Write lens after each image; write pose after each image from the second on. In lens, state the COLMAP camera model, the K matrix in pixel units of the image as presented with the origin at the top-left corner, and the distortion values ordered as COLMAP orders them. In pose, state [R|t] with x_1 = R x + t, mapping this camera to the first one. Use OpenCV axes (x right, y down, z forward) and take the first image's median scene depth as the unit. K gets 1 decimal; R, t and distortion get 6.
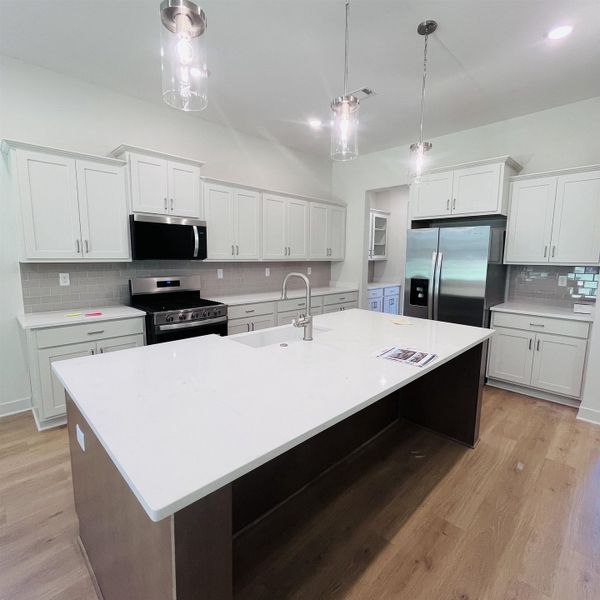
lens RADIAL K [[326.9, 0, 306.7], [0, 326.9, 298.6], [0, 0, 1]] dist [-0.001776, -0.000540]
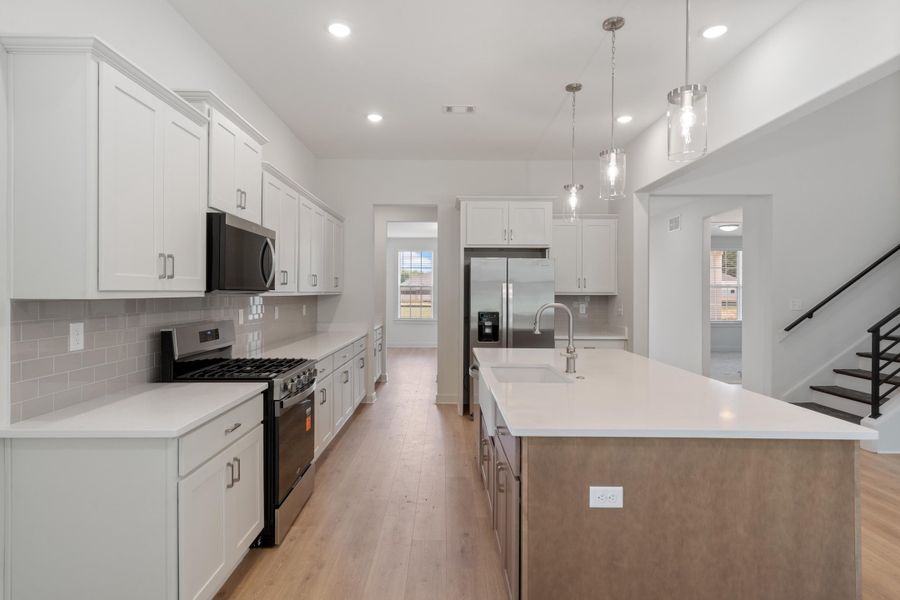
lens RADIAL K [[482.8, 0, 452.3], [0, 482.8, 294.5], [0, 0, 1]] dist [-0.001147, -0.000100]
pose [[0.702717, -0.010623, 0.711390, -0.769228], [0.095639, 0.992224, -0.079657, -0.012638], [-0.705012, 0.124013, 0.698269, 0.143103]]
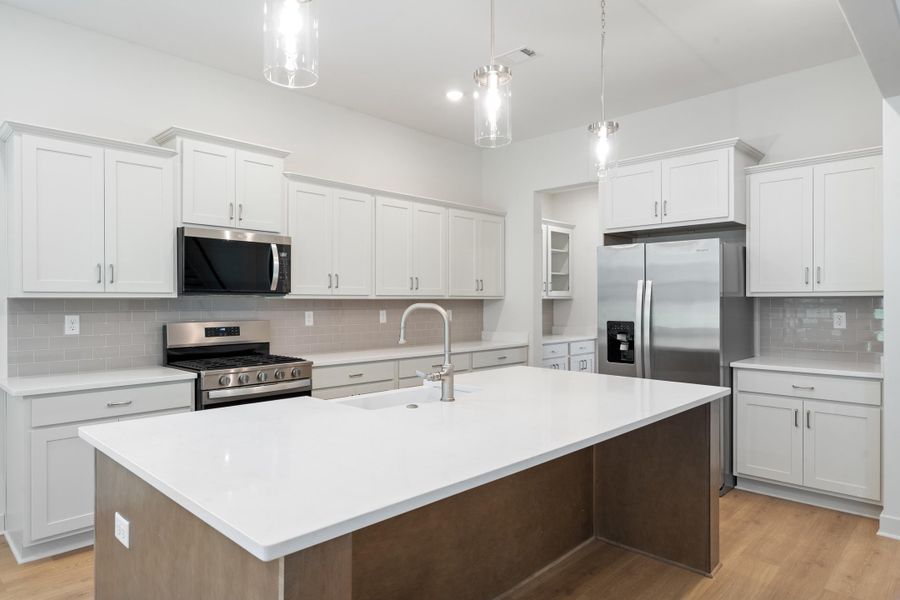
lens RADIAL K [[553.4, 0, 450.0], [0, 553.4, 300.0], [0, 0, 1]] dist [0.004622, -0.000082]
pose [[0.999878, -0.011958, 0.010038, -0.000466], [0.013181, 0.991127, -0.132263, 0.043077], [-0.008367, 0.132379, 0.991164, -0.095706]]
